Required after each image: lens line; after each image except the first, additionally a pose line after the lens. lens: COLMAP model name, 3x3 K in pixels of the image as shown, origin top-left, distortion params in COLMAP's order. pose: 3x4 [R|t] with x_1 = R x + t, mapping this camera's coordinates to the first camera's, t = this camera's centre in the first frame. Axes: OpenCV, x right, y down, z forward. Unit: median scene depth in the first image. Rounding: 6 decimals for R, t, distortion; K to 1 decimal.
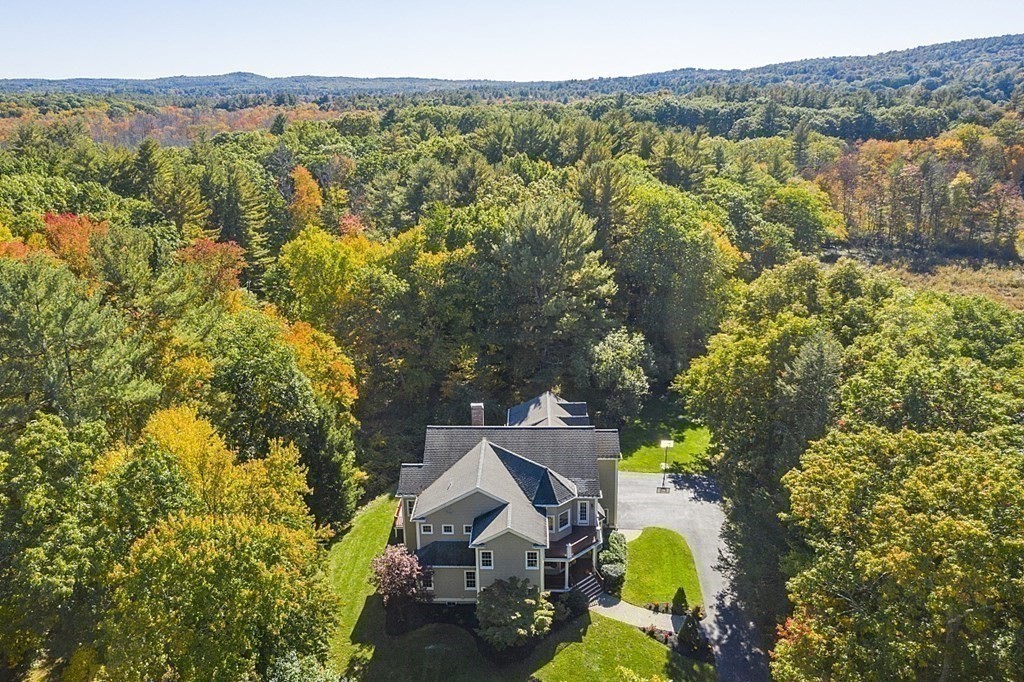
lens RADIAL K [[906.2, 0, 510.6], [0, 906.2, 321.6], [0, 0, 1]] dist [0.014376, 0.002233]
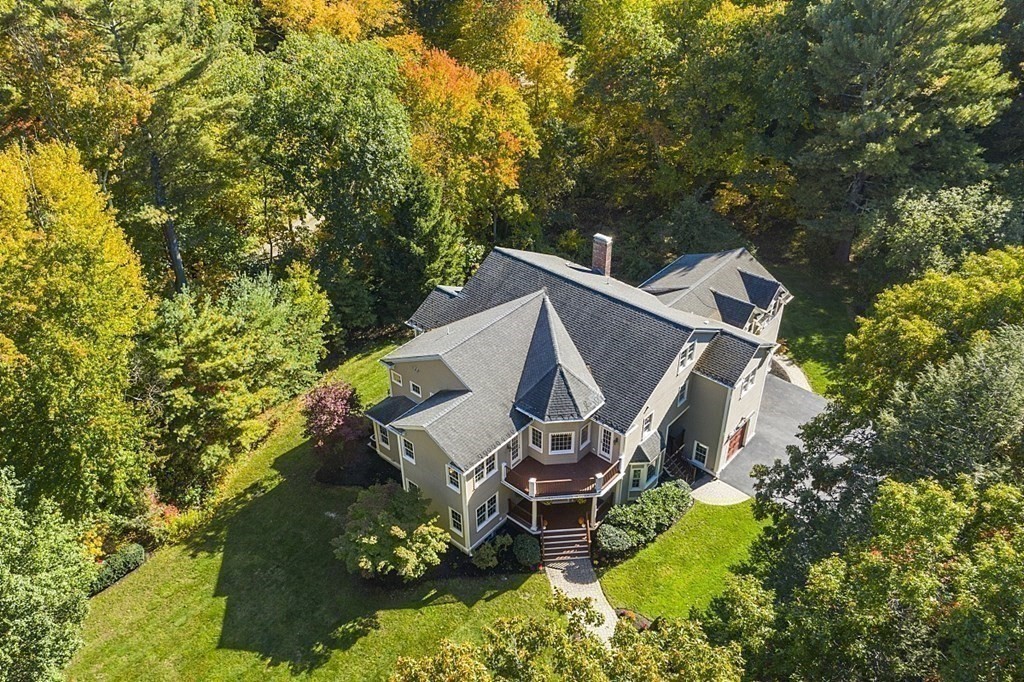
lens RADIAL K [[862.5, 0, 459.6], [0, 862.5, 341.4], [0, 0, 1]] dist [0.005127, 0.005116]
pose [[0.756344, 0.367072, -0.541482, 0.335200], [-0.175313, 0.911192, 0.372820, -0.081530], [0.630245, -0.187052, 0.753527, 0.493739]]
